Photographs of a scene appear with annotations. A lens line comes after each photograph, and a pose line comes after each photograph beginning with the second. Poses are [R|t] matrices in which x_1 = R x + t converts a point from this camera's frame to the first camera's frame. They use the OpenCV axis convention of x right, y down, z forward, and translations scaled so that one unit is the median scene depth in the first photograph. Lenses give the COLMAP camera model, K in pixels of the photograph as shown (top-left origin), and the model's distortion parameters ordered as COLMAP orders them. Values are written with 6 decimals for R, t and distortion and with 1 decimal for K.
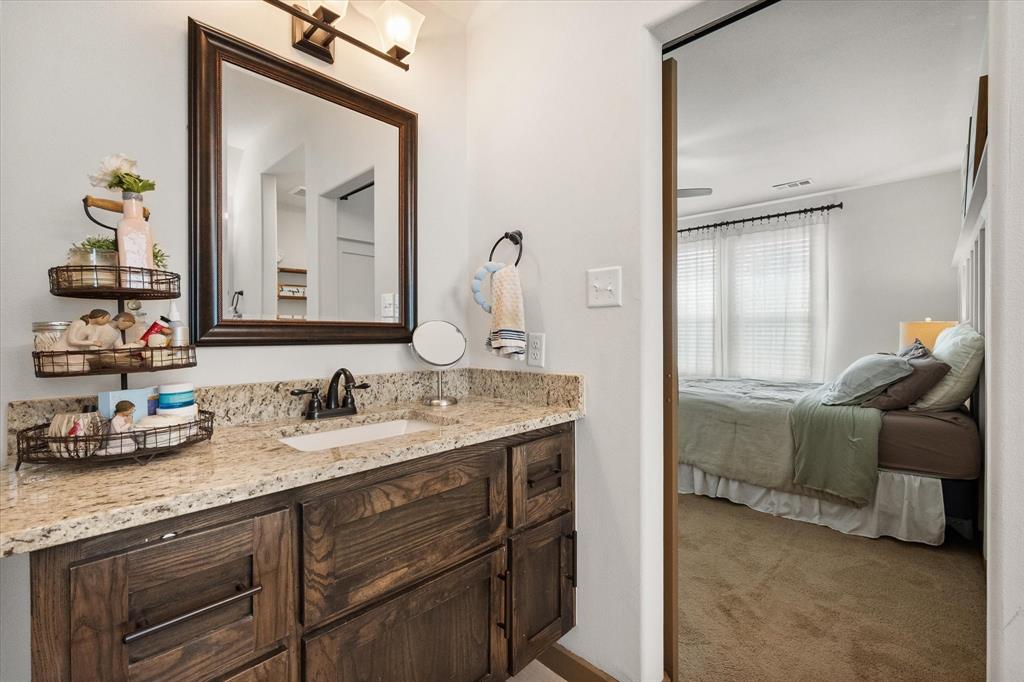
lens RADIAL K [[445.2, 0, 511.3], [0, 445.2, 338.1], [0, 0, 1]] dist [-0.000472, -0.000018]
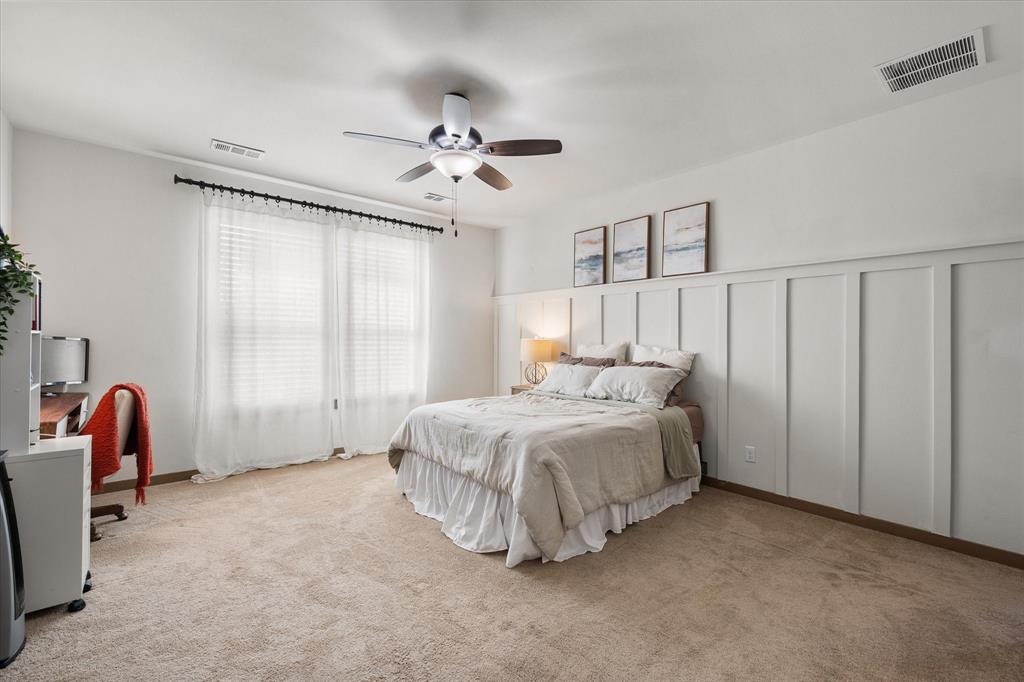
lens RADIAL K [[445.2, 0, 510.3], [0, 445.2, 336.6], [0, 0, 1]] dist [-0.000472, -0.000018]
pose [[0.103265, 0.009948, 0.994604, -0.234726], [0.007613, 0.999913, -0.010791, -0.017653], [-0.994625, 0.008686, 0.103181, 0.523960]]
